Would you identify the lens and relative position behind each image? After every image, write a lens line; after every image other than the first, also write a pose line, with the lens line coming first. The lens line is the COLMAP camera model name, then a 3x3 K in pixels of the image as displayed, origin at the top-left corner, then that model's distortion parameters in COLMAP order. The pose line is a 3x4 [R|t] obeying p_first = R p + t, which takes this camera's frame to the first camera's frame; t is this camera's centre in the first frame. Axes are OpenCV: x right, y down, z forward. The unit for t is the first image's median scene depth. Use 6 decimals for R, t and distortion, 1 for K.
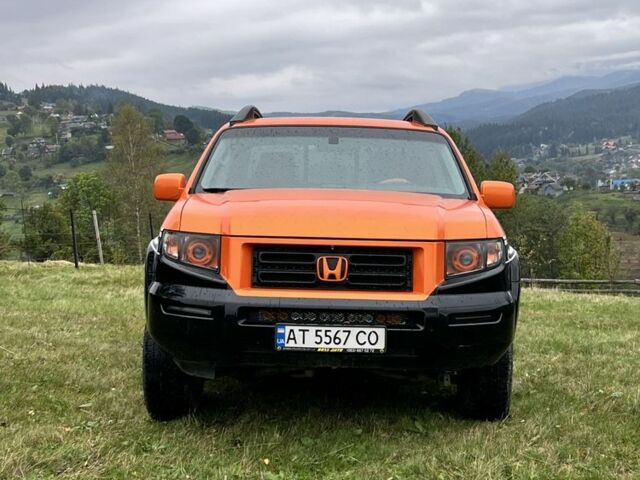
lens RADIAL K [[1156.1, 0, 320.0], [0, 1156.1, 240.0], [0, 0, 1]] dist [0.048625, 0.011986]
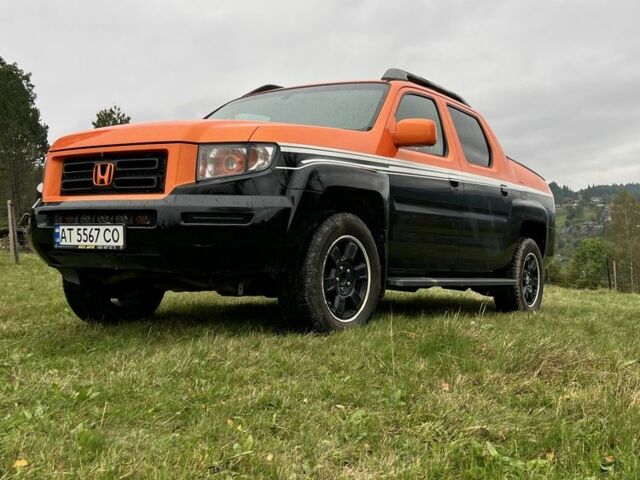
lens RADIAL K [[770.2, 0, 320.0], [0, 770.2, 240.0], [0, 0, 1]] dist [0.071450, -0.008170]
pose [[0.844171, -0.013292, -0.535909, 0.569223], [-0.020848, 0.998122, -0.057597, 0.123660], [0.535668, 0.059794, 0.842309, 0.503166]]
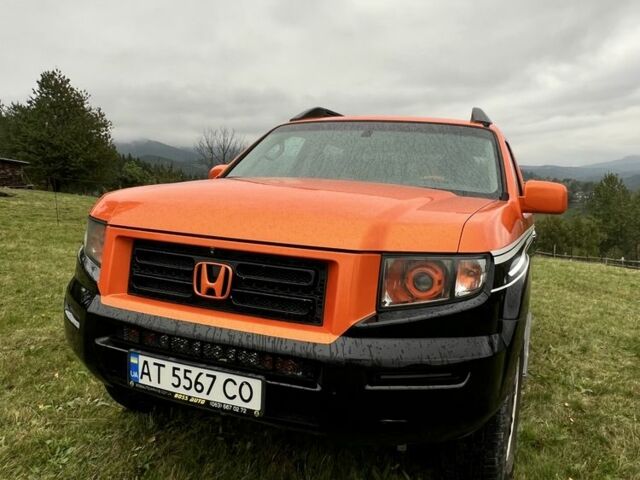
lens RADIAL K [[555.0, 0, 320.0], [0, 555.0, 240.0], [0, 0, 1]] dist [0.004238, -0.004252]
pose [[0.931286, 0.070678, -0.357366, 0.190331], [-0.060680, 0.997390, 0.039128, -0.016786], [0.359198, -0.014755, 0.933145, 0.710398]]
